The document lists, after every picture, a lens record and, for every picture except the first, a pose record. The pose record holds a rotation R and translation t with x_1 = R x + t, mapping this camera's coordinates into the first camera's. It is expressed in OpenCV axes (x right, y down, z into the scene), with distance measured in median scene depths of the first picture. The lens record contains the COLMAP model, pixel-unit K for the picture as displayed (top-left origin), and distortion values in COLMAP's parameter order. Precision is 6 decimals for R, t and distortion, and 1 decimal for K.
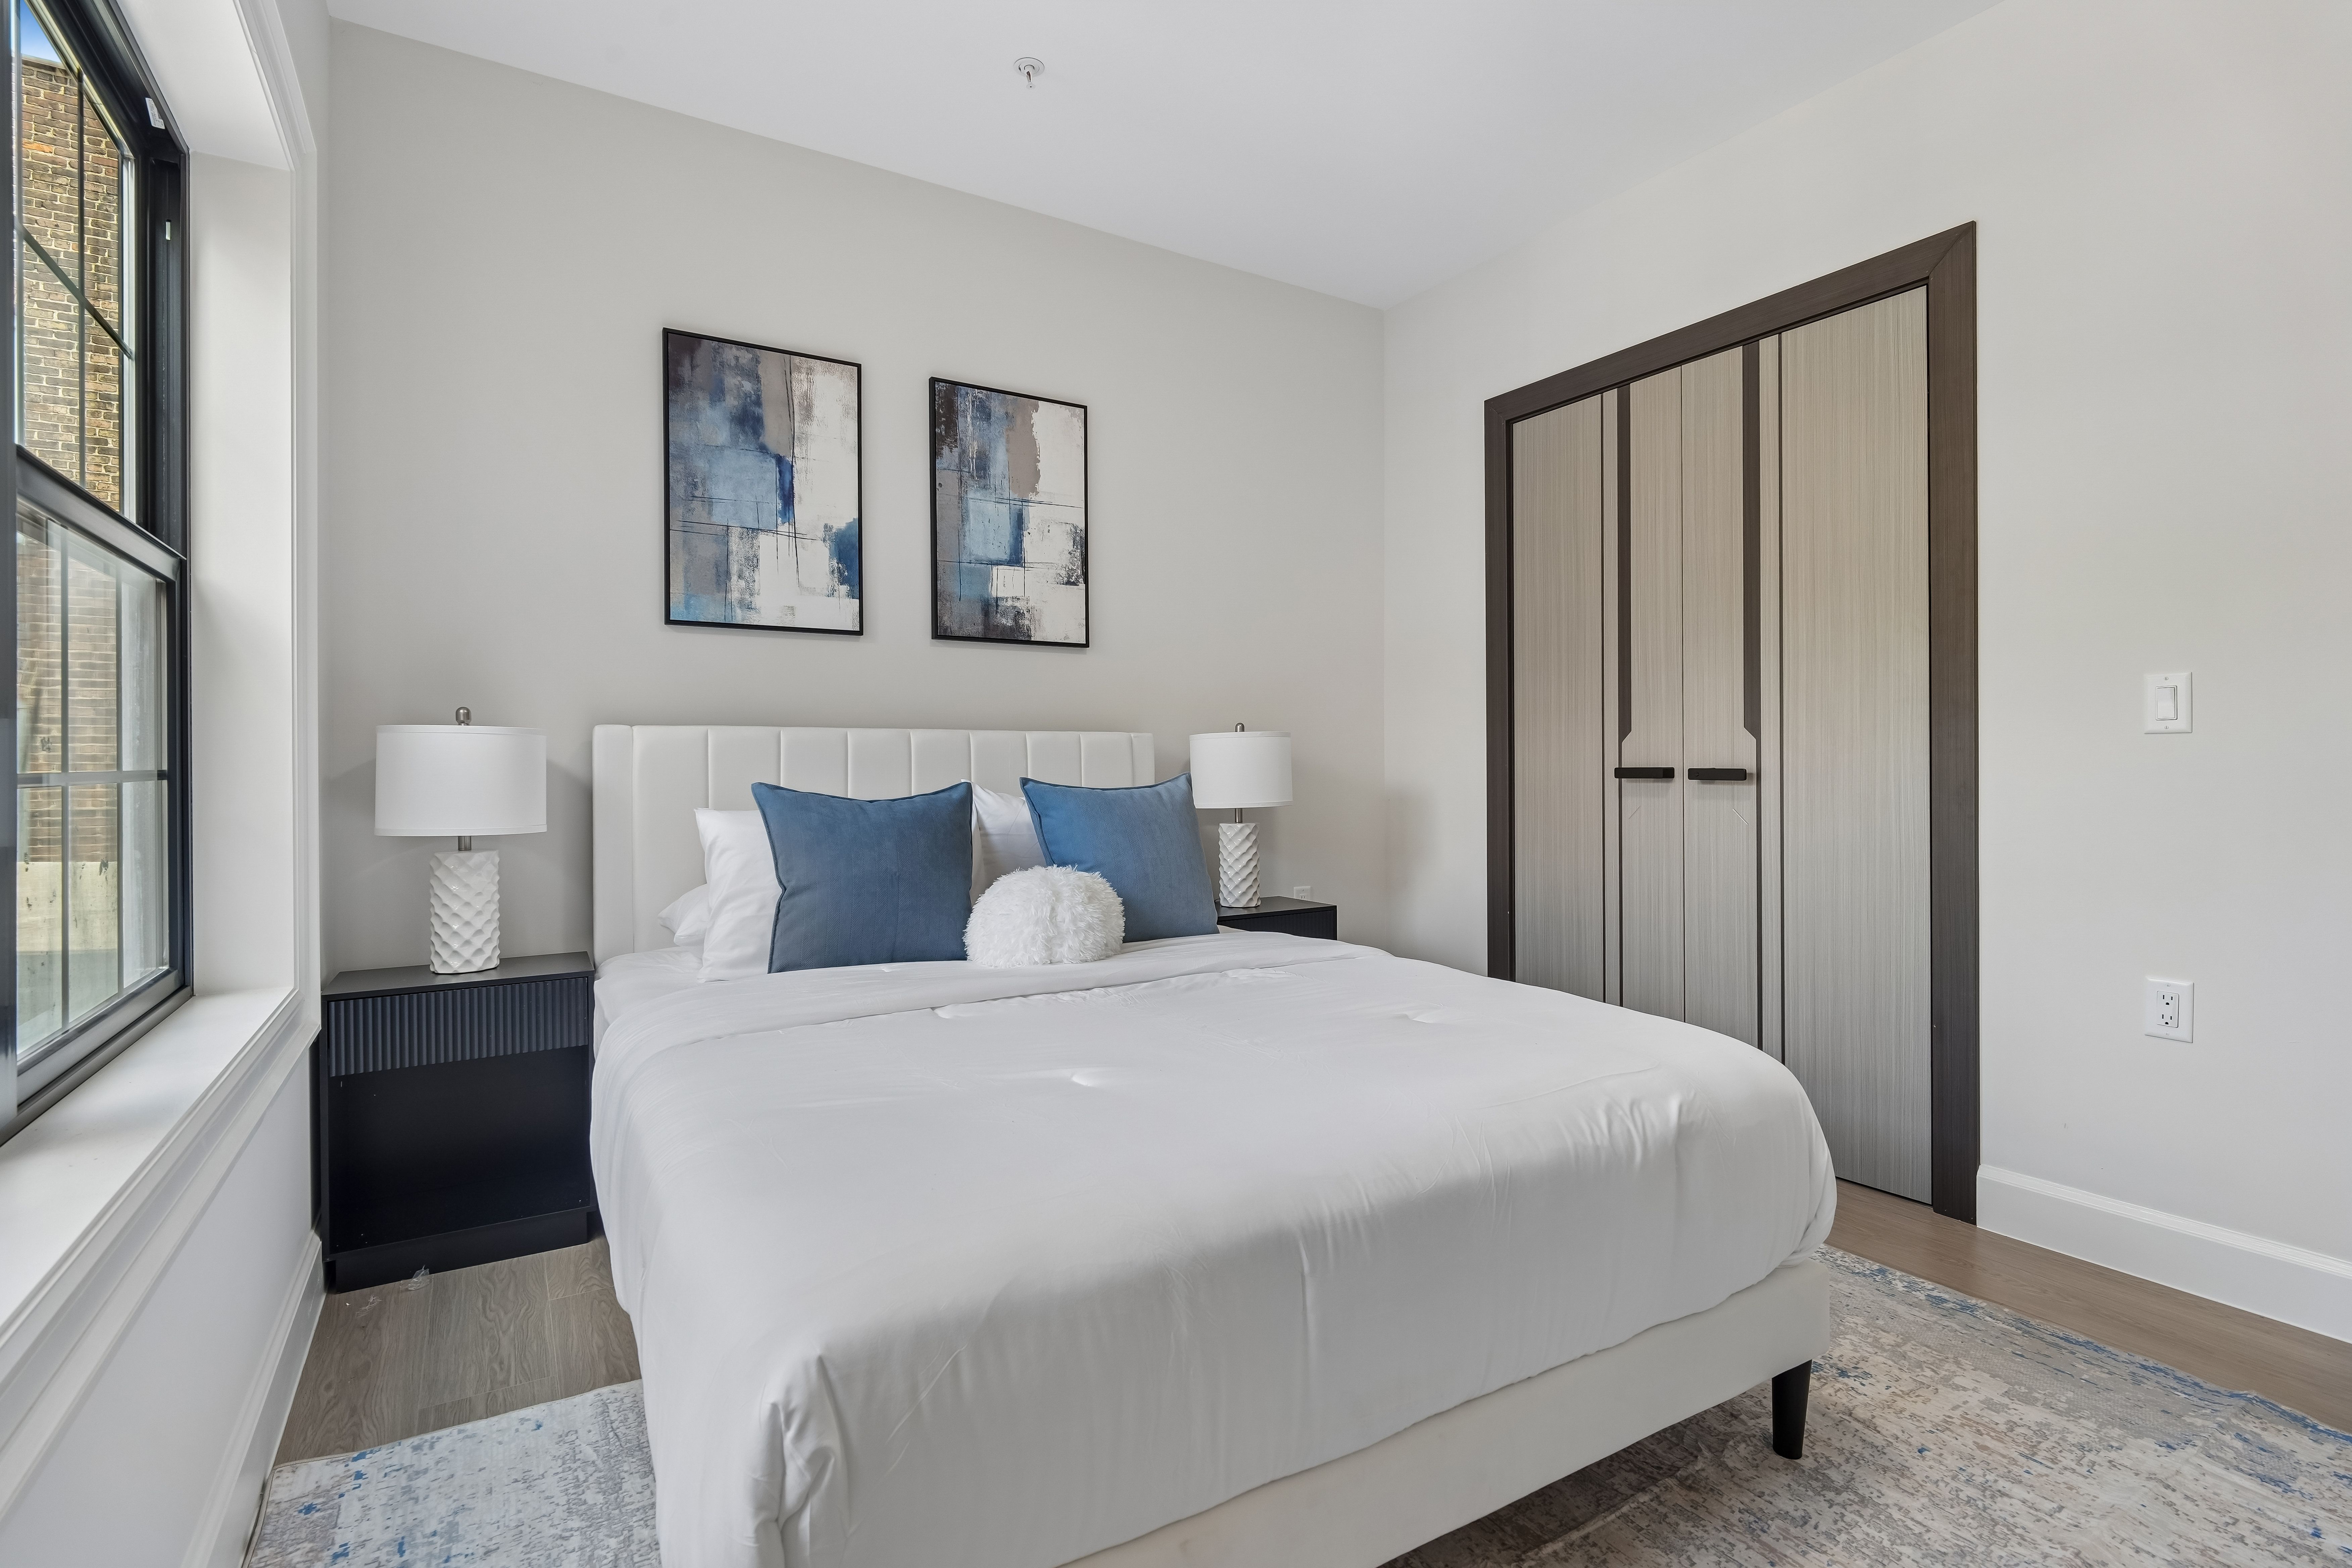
lens RADIAL K [[1101.1, 0, 1169.9], [0, 1101.1, 767.7], [0, 0, 1]] dist [0.001493, -0.005132]
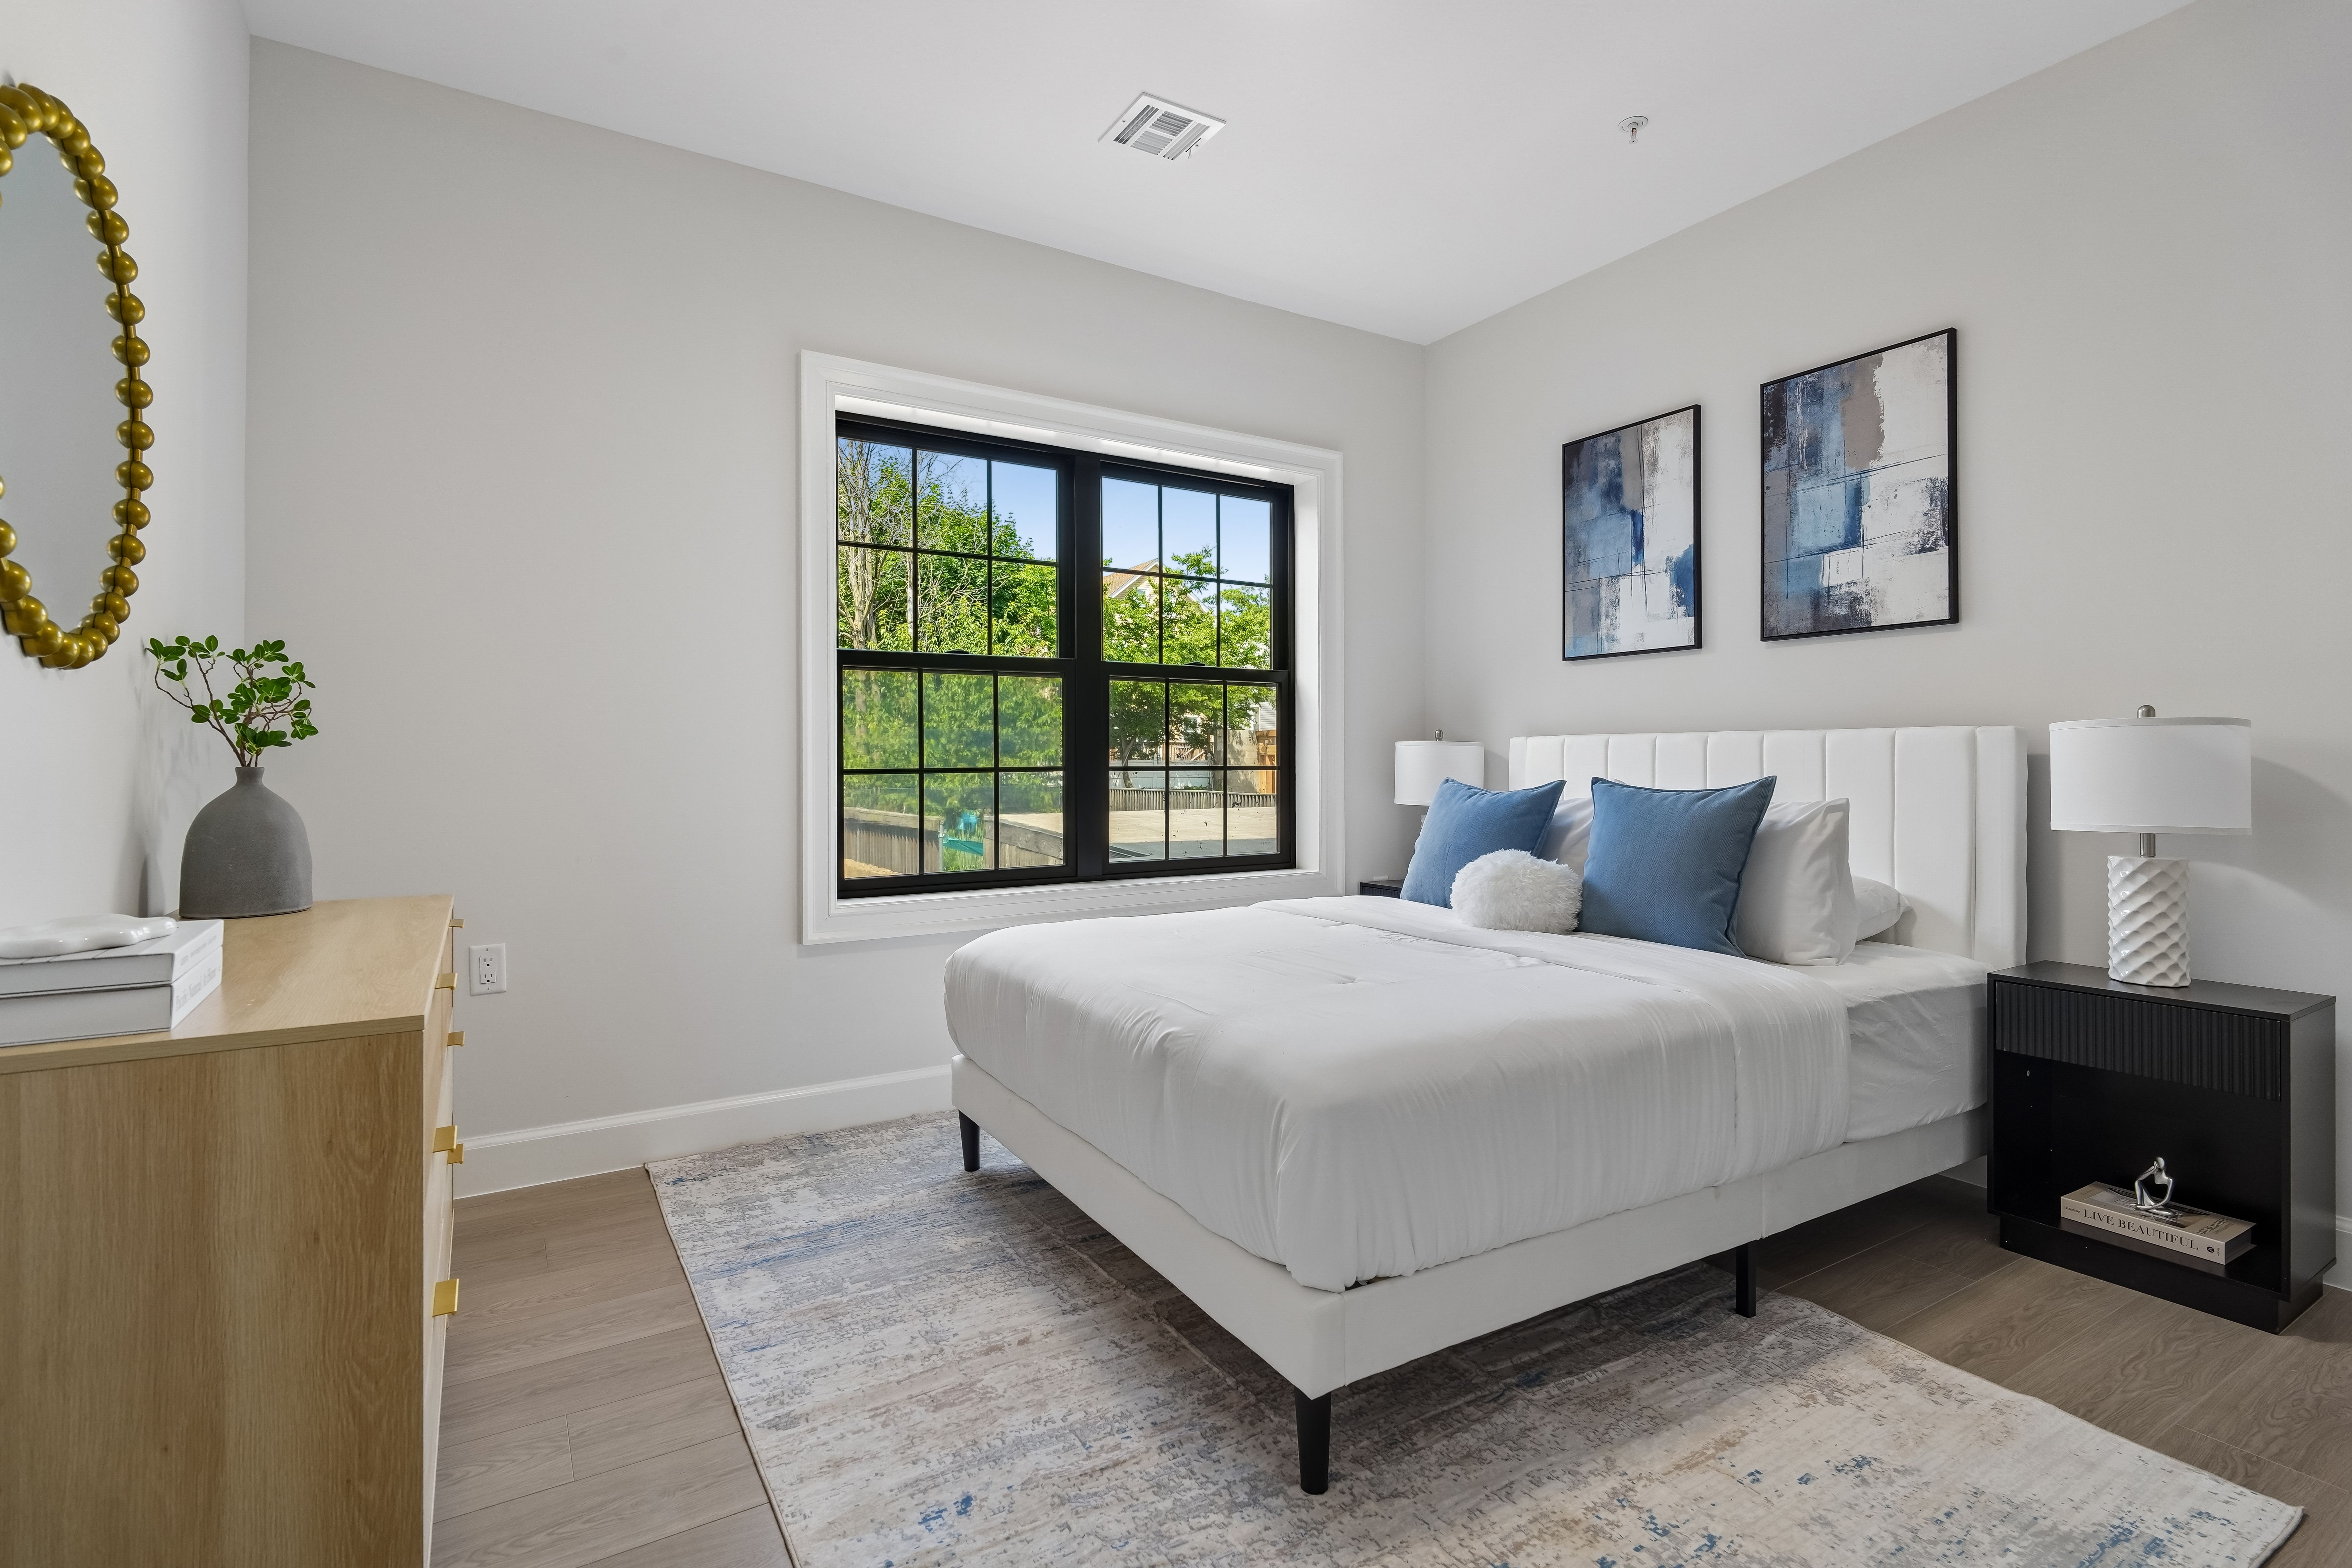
lens RADIAL K [[1101.1, 0, 1179.6], [0, 1101.1, 760.2], [0, 0, 1]] dist [0.001493, -0.005132]
pose [[0.002834, 0.000294, -0.999996, 0.799563], [-0.004953, 0.999988, 0.000280, -0.005208], [0.999984, 0.004952, 0.002836, 0.461109]]
